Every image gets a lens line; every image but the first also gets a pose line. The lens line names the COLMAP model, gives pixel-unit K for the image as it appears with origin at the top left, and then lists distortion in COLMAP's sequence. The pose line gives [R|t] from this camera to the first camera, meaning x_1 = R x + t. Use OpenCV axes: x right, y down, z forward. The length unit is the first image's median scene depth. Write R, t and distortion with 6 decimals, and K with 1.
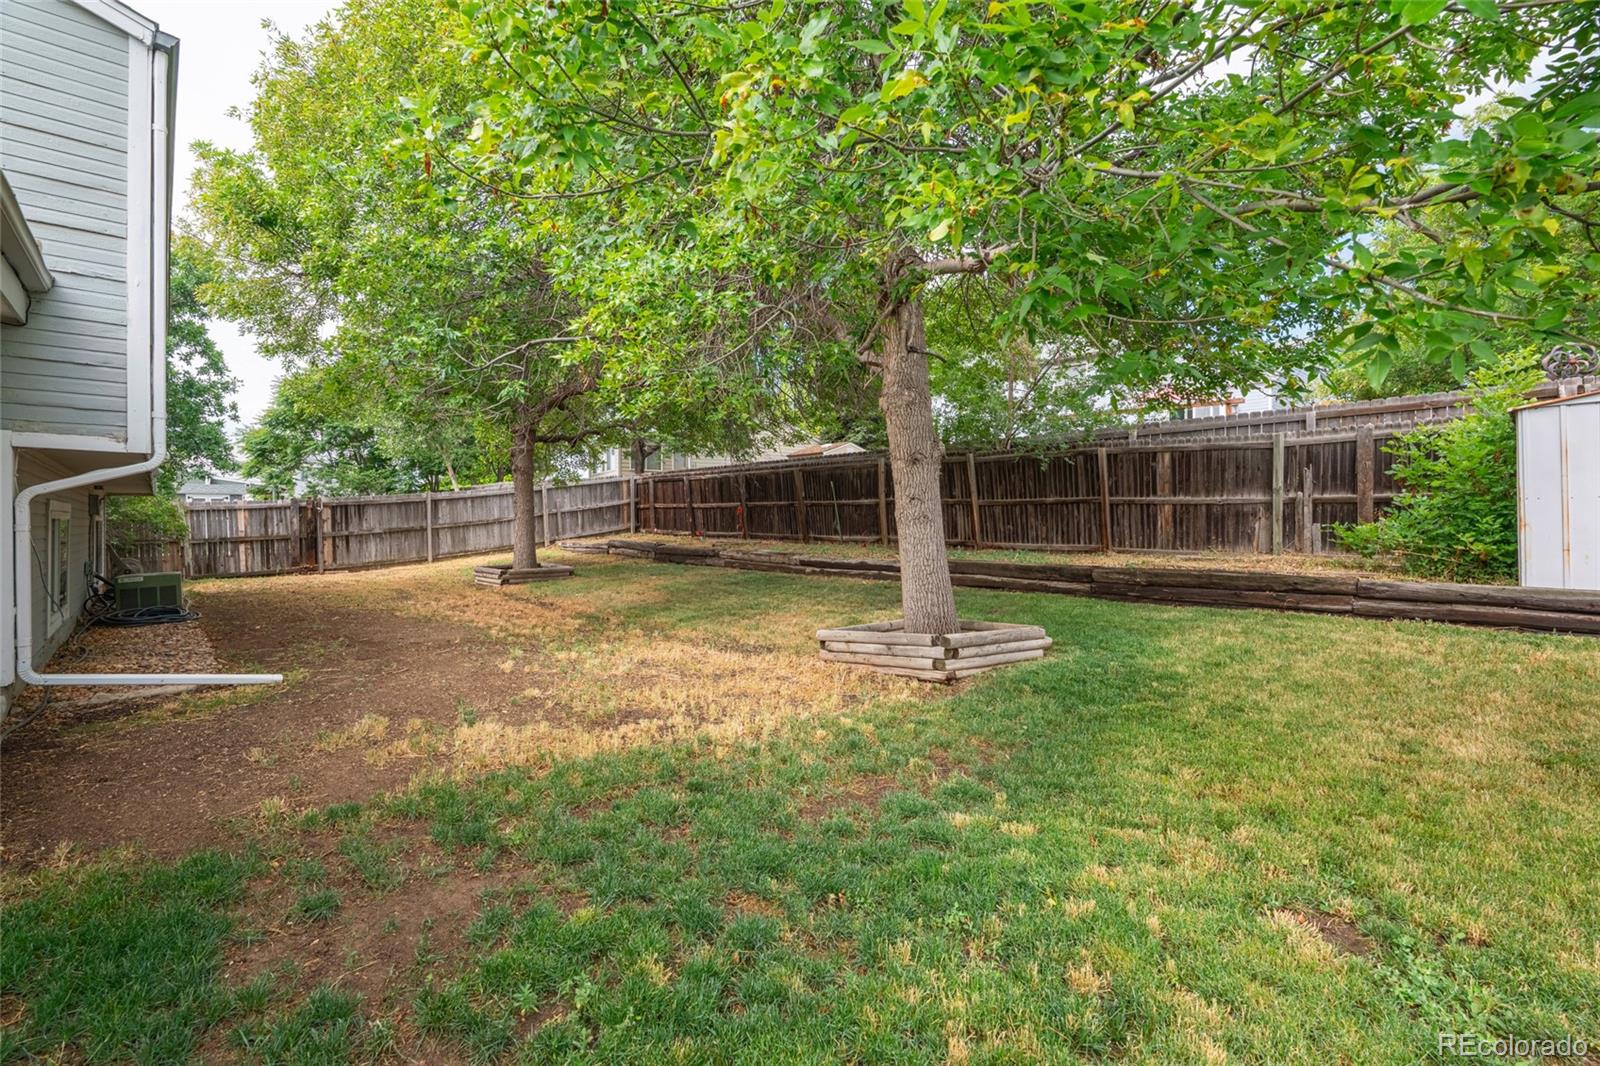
lens RADIAL K [[728.4, 0, 796.8], [0, 728.4, 520.7], [0, 0, 1]] dist [0.002180, 0.000074]
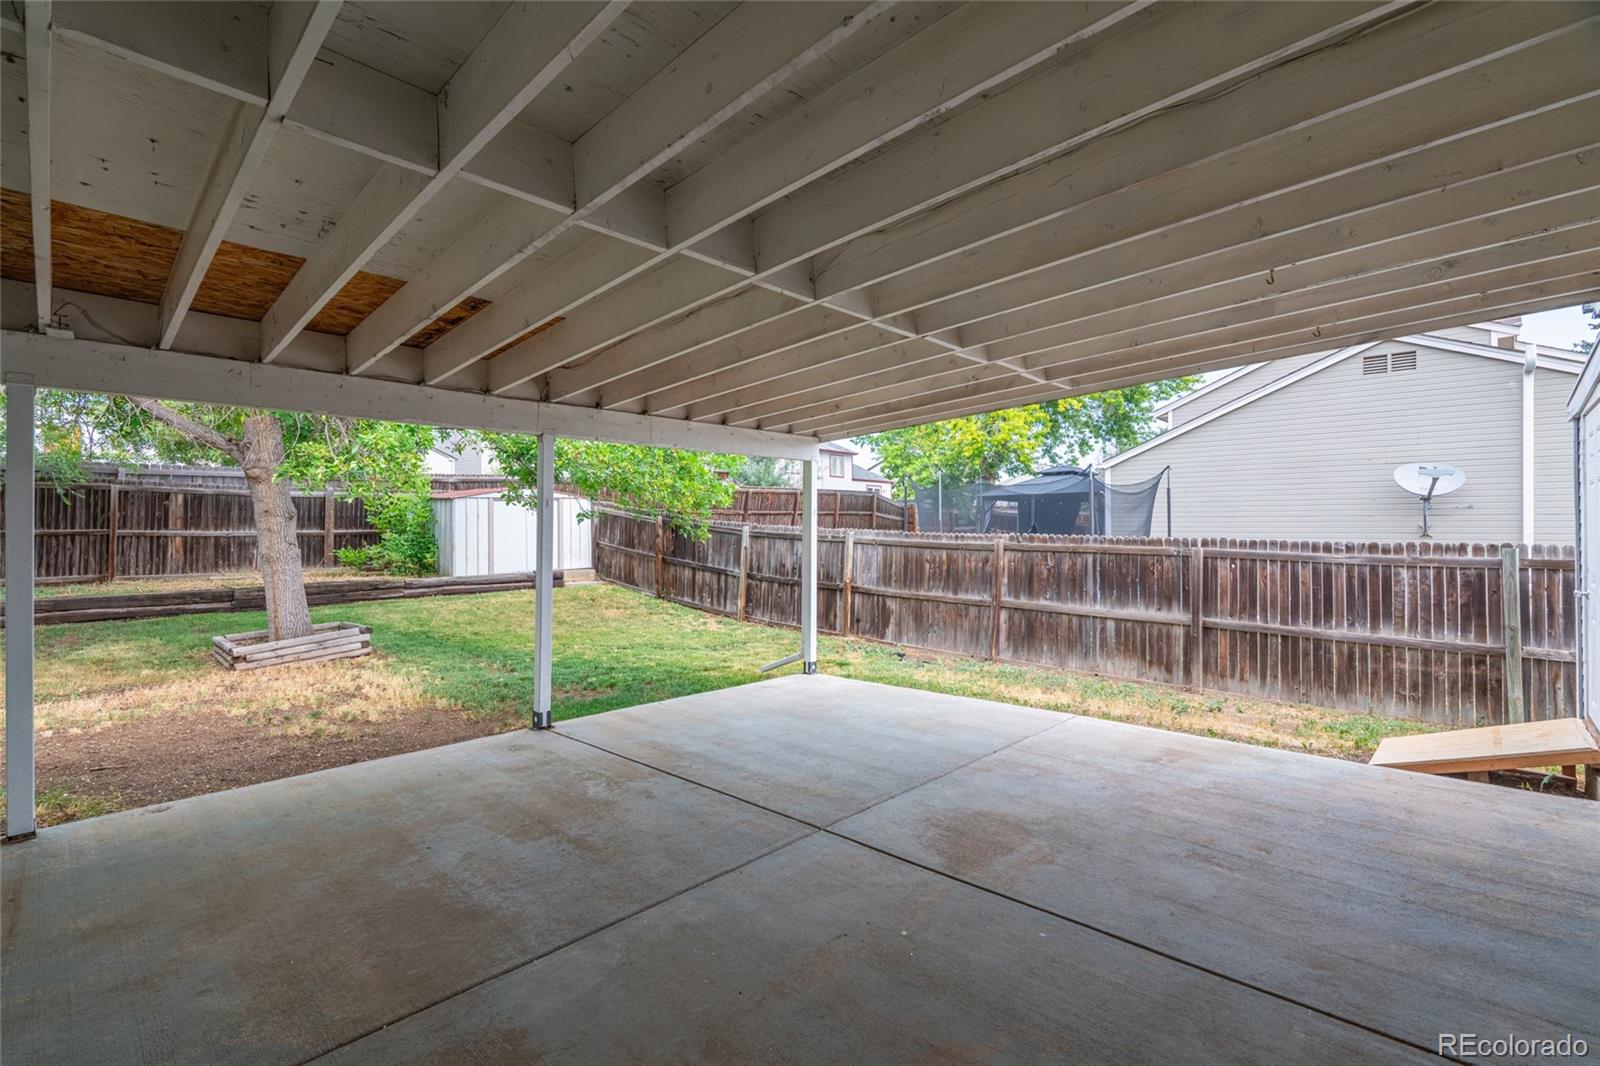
lens RADIAL K [[728.4, 0, 799.7], [0, 728.4, 525.7], [0, 0, 1]] dist [0.002180, 0.000074]
pose [[-0.091591, 0.002249, 0.995794, -0.801872], [0.005566, 0.999983, -0.001747, -0.033535], [-0.995781, 0.005382, -0.091602, 0.086923]]
